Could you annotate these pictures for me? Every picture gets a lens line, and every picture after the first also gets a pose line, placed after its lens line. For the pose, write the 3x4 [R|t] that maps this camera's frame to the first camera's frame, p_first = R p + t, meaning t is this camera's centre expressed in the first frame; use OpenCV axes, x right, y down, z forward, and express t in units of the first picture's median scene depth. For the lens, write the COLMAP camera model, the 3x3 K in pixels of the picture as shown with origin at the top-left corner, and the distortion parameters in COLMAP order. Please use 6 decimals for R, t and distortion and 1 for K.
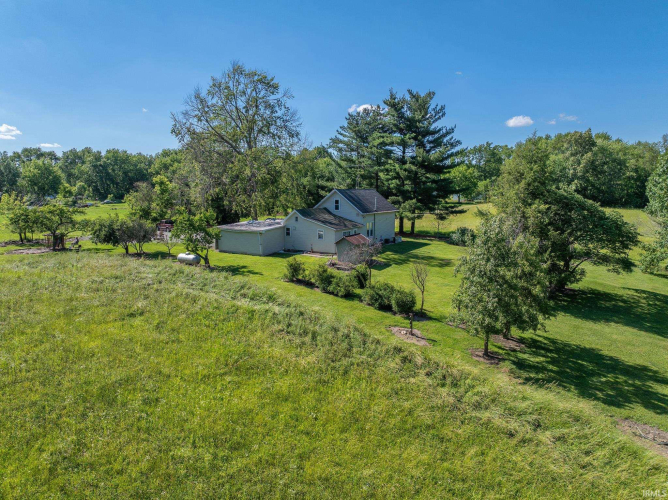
lens RADIAL K [[465.7, 0, 330.1], [0, 465.7, 250.1], [0, 0, 1]] dist [-0.031434, -0.001969]
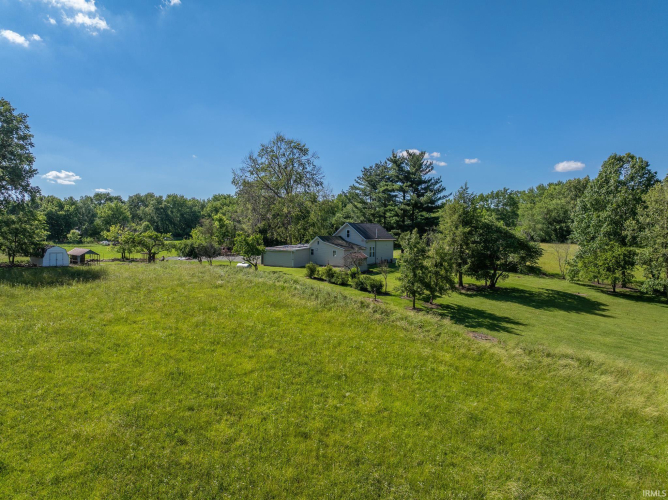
lens RADIAL K [[465.7, 0, 336.9], [0, 465.7, 250.3], [0, 0, 1]] dist [-0.031434, -0.001969]
pose [[0.997496, 0.007558, -0.070317, 0.069350], [-0.014158, 0.995486, -0.093843, 0.072131], [0.069290, 0.094603, 0.993101, -0.330986]]
